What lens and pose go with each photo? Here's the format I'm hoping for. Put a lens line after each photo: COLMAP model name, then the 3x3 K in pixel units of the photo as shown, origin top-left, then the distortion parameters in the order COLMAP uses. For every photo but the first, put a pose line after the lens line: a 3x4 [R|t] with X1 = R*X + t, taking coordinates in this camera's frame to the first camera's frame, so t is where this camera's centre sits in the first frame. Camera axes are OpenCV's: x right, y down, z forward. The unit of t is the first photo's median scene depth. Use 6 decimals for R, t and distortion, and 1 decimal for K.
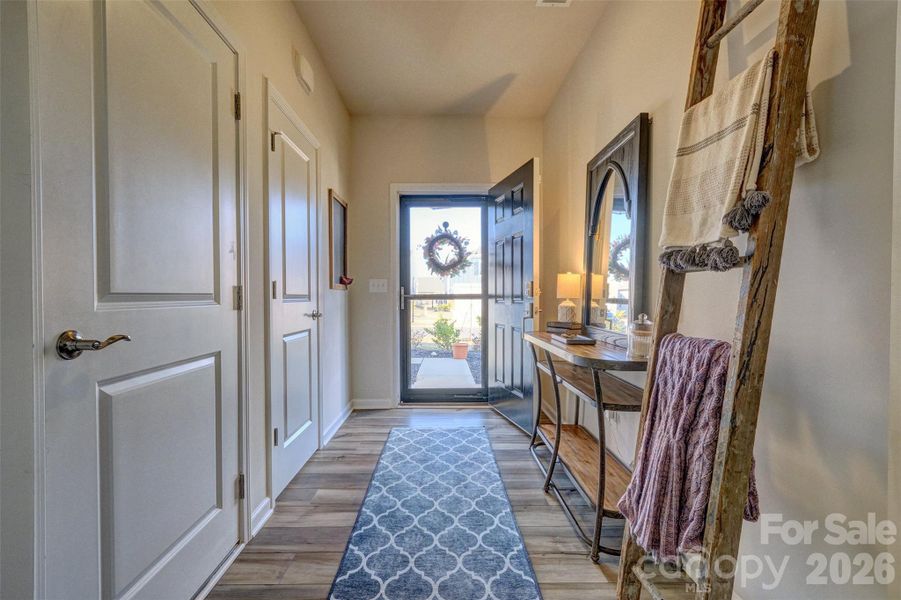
lens RADIAL K [[395.6, 0, 448.8], [0, 395.6, 303.4], [0, 0, 1]] dist [0.007998, -0.002686]
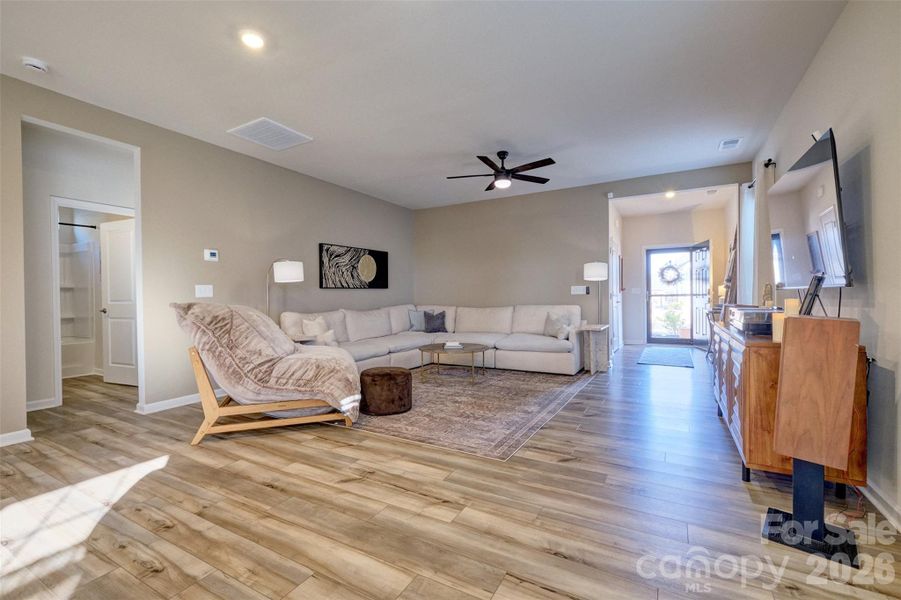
lens RADIAL K [[395.6, 0, 444.4], [0, 395.6, 304.7], [0, 0, 1]] dist [0.007998, -0.002686]
pose [[0.857210, -0.000370, -0.514967, 0.051506], [0.002949, 0.999987, 0.004191, 0.023231], [0.514959, -0.005112, 0.857200, -1.481609]]
